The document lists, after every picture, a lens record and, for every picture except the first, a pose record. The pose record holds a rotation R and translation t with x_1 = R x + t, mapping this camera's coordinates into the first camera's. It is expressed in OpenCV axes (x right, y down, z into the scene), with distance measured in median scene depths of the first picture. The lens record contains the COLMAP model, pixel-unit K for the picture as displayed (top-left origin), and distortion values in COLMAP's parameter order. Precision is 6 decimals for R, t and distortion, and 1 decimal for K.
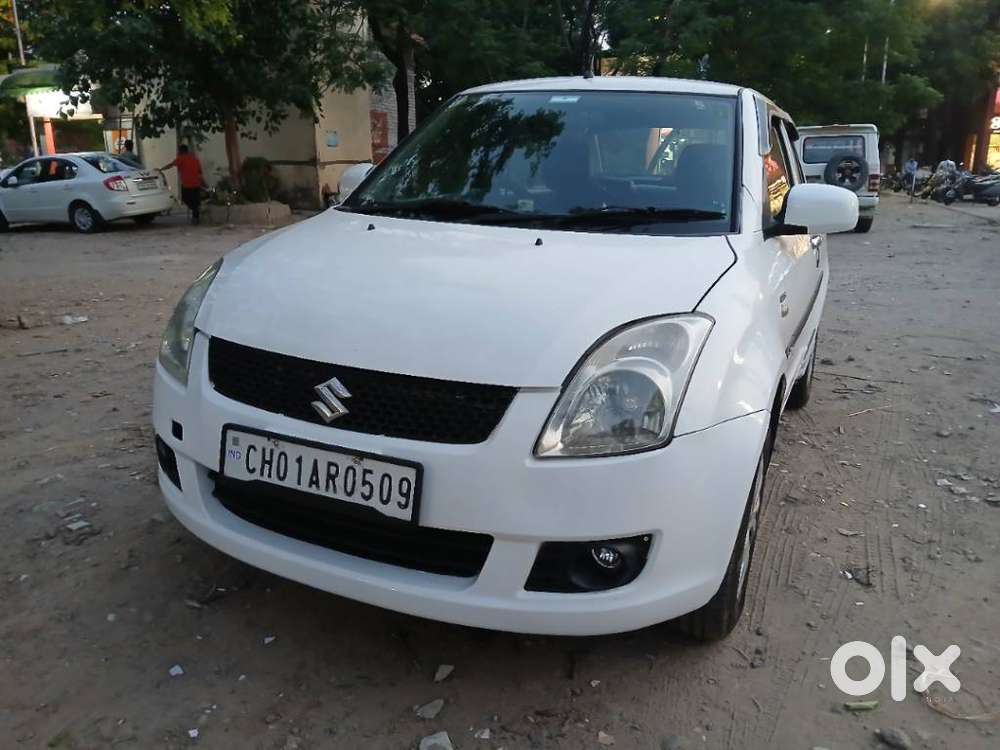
lens RADIAL K [[780.5, 0, 488.3], [0, 780.5, 385.2], [0, 0, 1]] dist [0.025096, -0.069136]
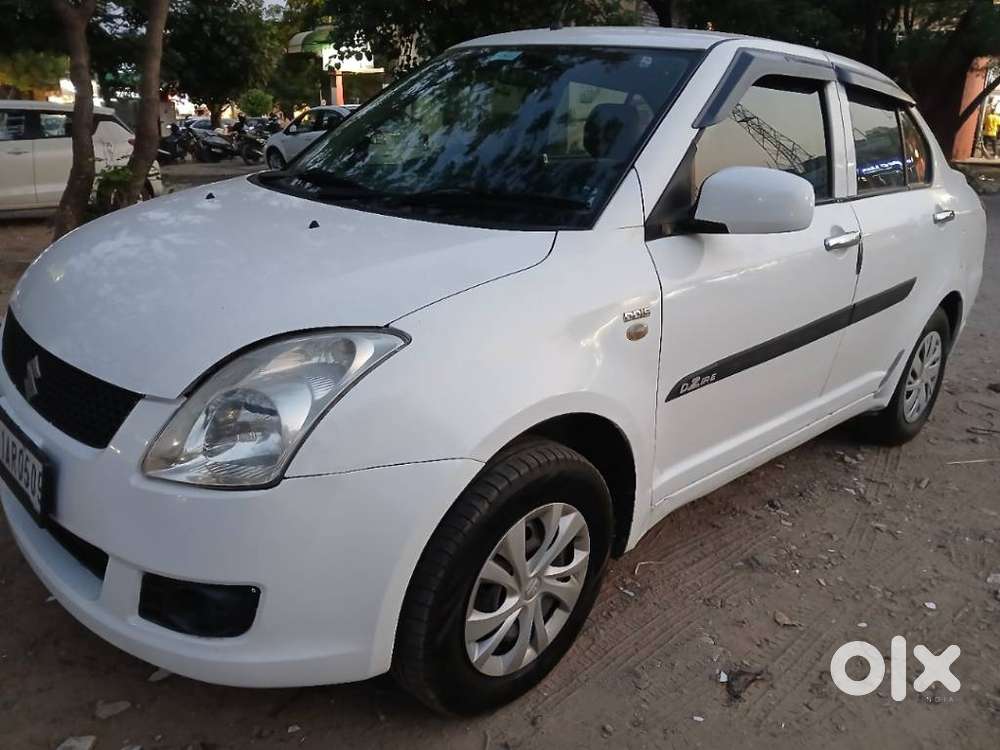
lens RADIAL K [[780.5, 0, 488.3], [0, 780.5, 385.2], [0, 0, 1]] dist [0.025096, -0.069136]
pose [[0.939814, 0.129051, -0.316379, 0.511799], [-0.112944, 0.991216, 0.068813, -0.082452], [0.322480, -0.028938, 0.946134, 0.222542]]
